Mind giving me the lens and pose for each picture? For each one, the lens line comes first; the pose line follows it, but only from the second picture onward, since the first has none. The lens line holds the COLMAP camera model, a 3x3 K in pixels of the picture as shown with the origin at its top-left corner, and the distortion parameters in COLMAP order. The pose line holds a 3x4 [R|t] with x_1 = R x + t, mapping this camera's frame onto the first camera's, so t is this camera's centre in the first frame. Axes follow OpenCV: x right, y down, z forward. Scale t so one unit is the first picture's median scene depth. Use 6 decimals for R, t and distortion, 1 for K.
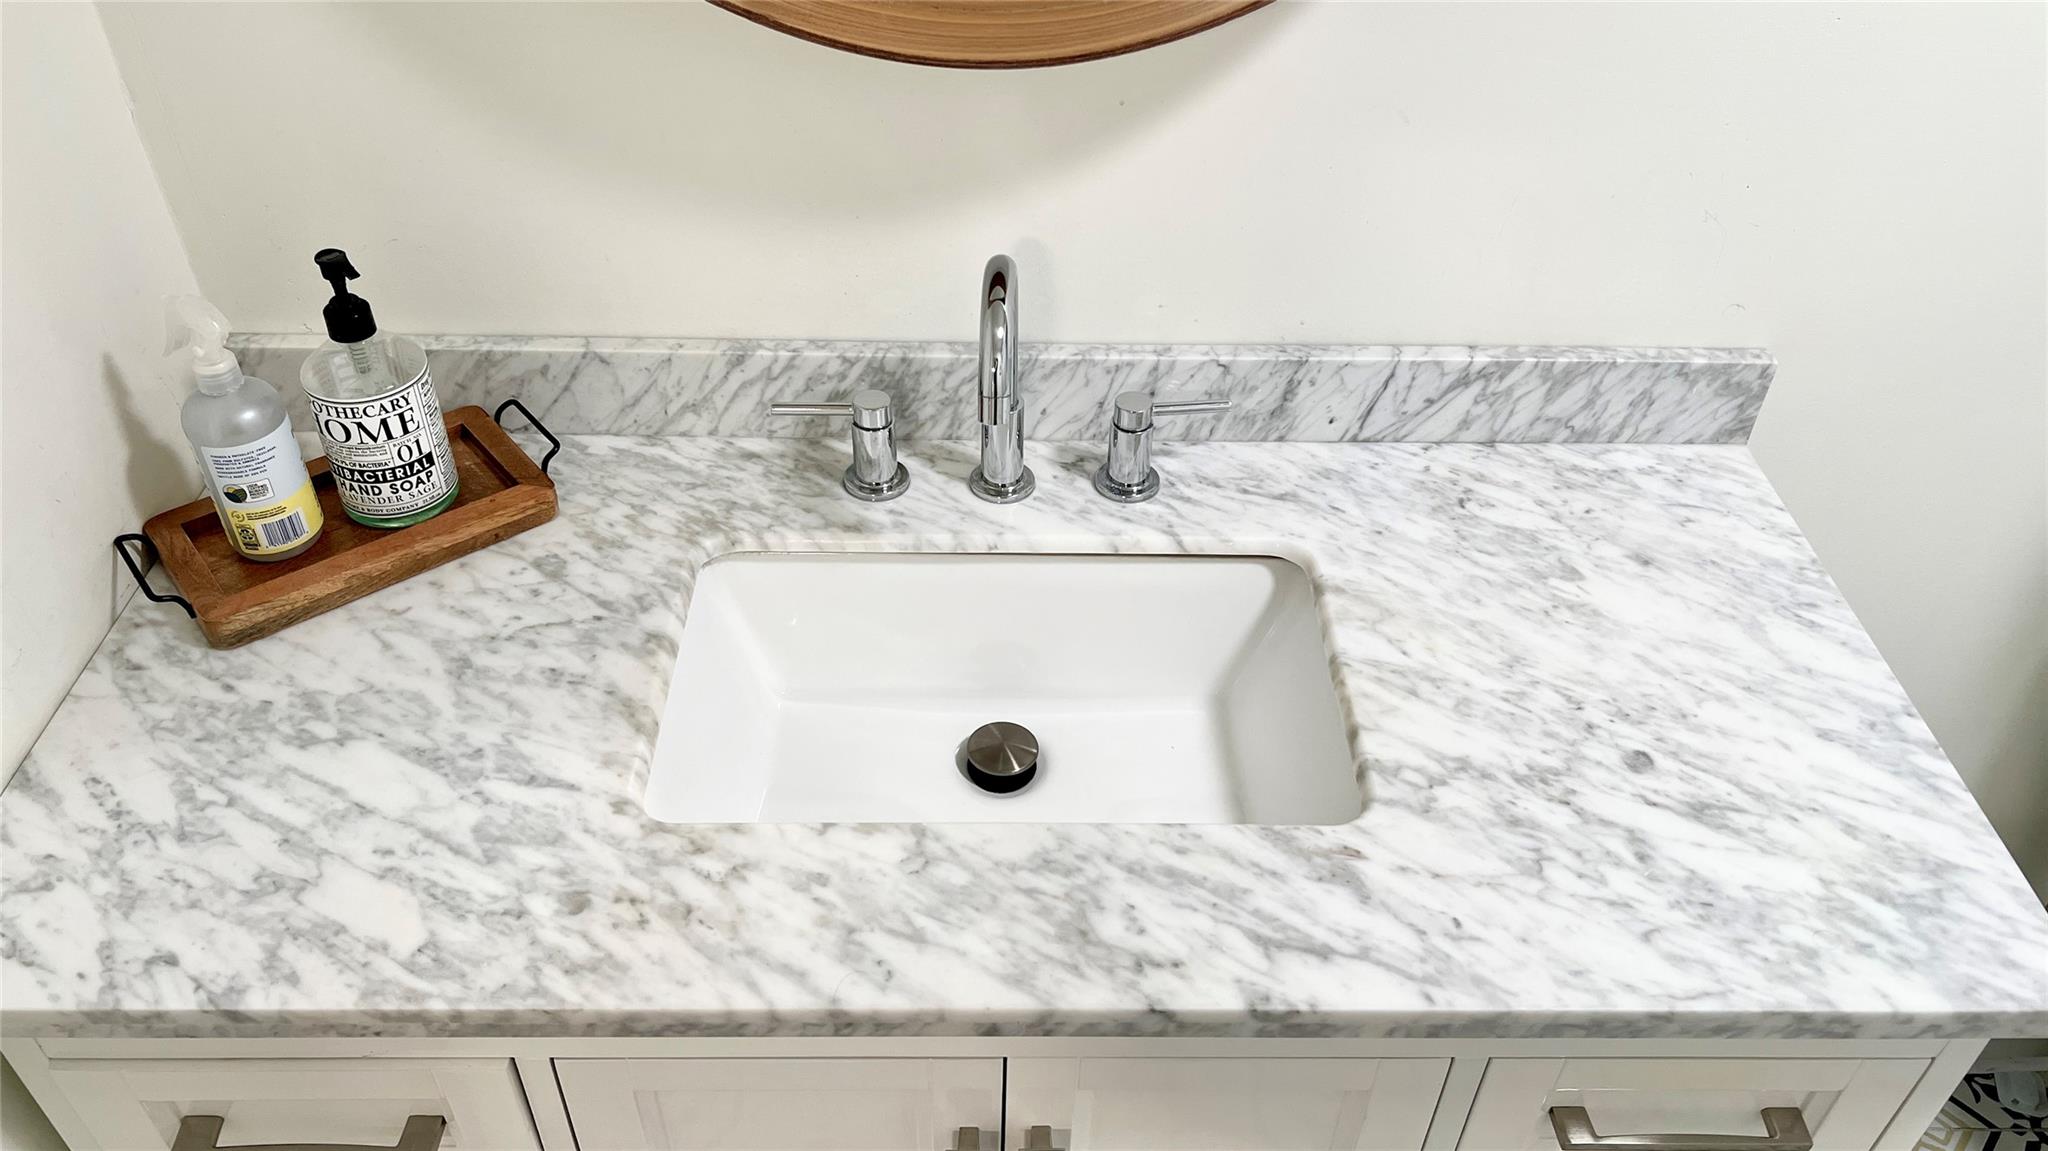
lens RADIAL K [[1532.9, 0, 1036.8], [0, 1532.9, 582.0], [0, 0, 1]] dist [0.060553, -0.082901]
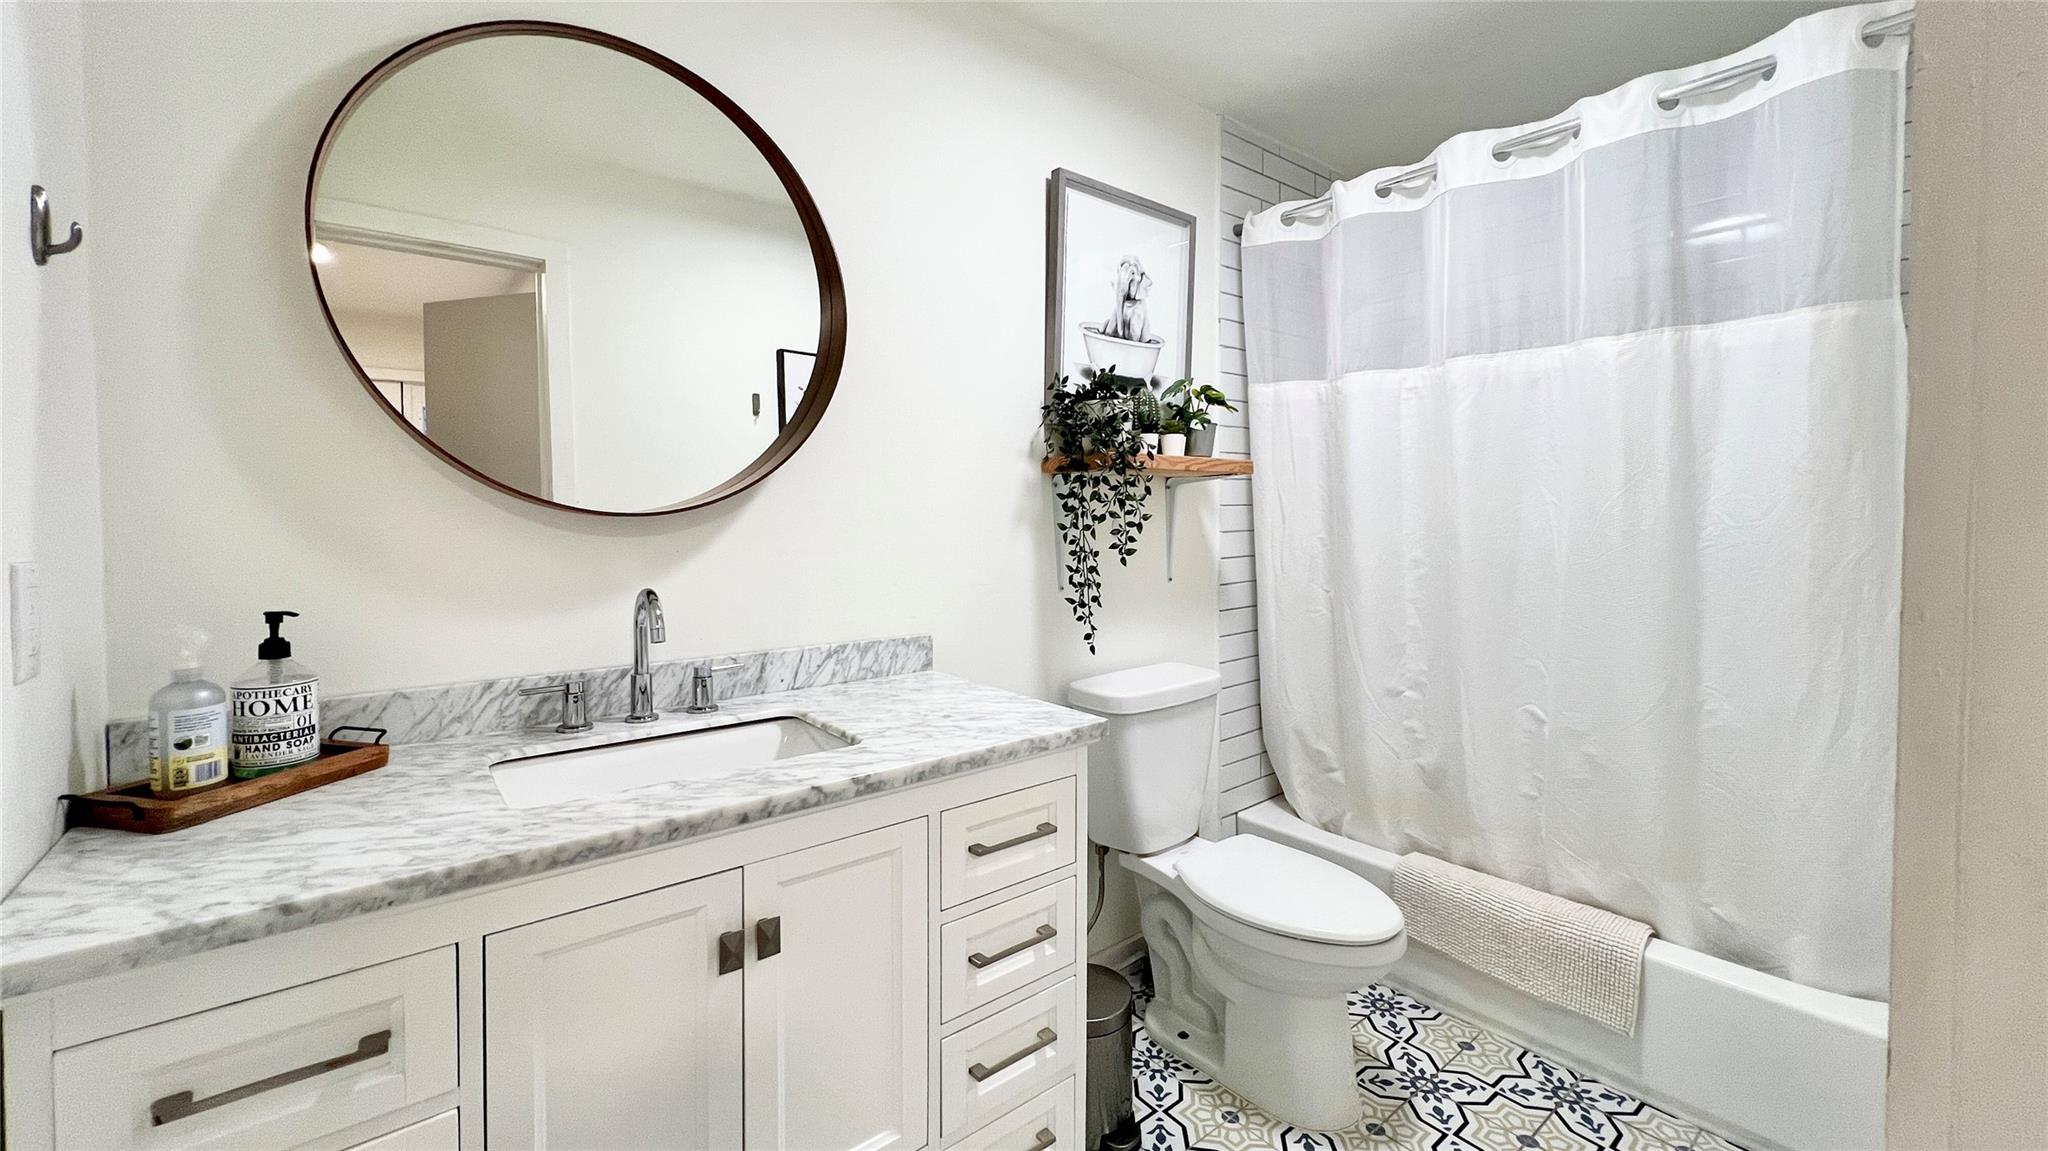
lens RADIAL K [[845.2, 0, 1024.0], [0, 845.2, 575.5], [0, 0, 1]] dist [-0.000880, 0.000085]
pose [[0.785753, -0.046180, 0.616814, -0.396928], [0.408019, 0.788175, -0.460761, 0.661794], [-0.464879, 0.613716, 0.638153, -0.138454]]
